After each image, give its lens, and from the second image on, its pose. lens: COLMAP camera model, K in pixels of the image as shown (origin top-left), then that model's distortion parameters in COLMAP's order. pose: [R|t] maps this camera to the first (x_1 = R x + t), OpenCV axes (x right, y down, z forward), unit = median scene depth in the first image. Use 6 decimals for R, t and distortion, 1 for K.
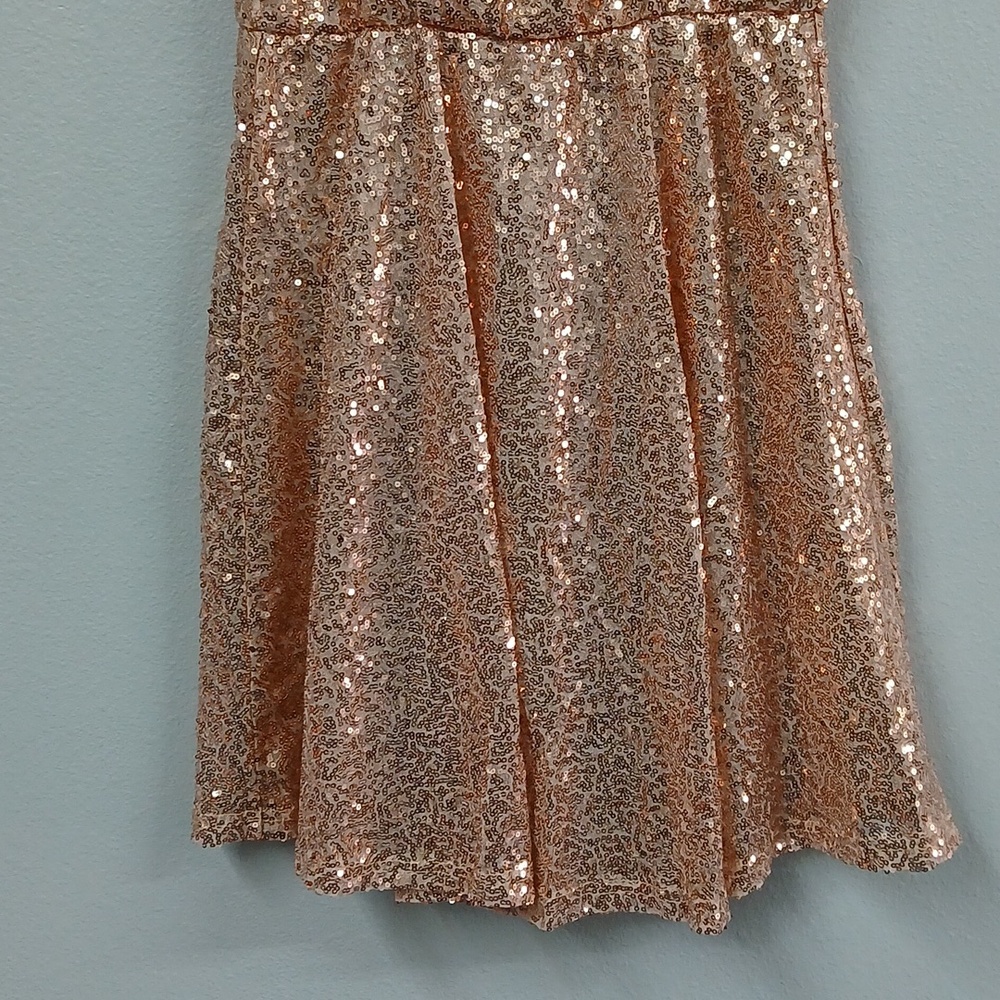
lens RADIAL K [[1903.0, 0, 503.4], [0, 1903.0, 499.2], [0, 0, 1]] dist [0.154516, 0.000000]
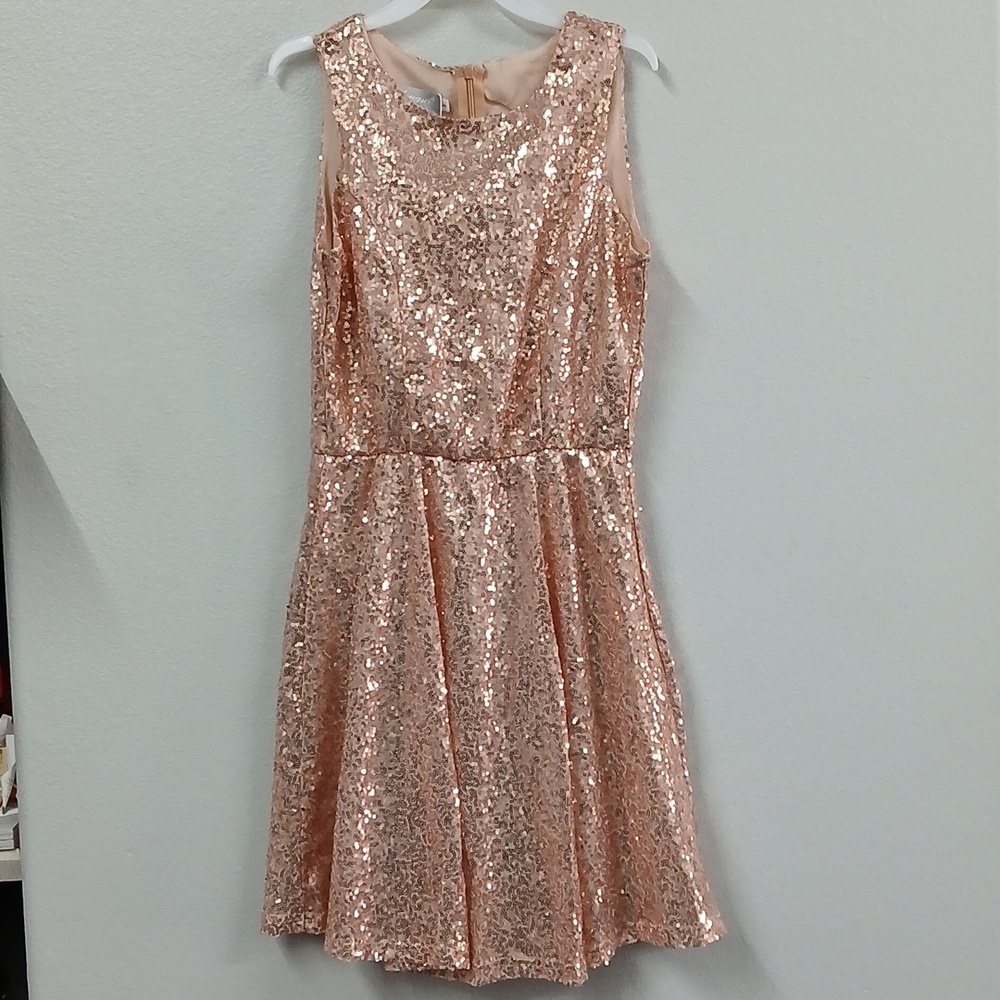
lens RADIAL K [[1903.0, 0, 499.9], [0, 1903.0, 506.9], [0, 0, 1]] dist [0.154516, 0.000000]
pose [[0.999909, 0.013343, 0.002172, 0.035326], [-0.012810, 0.986523, -0.163123, 0.093666], [-0.004319, 0.163081, 0.986603, -0.735851]]
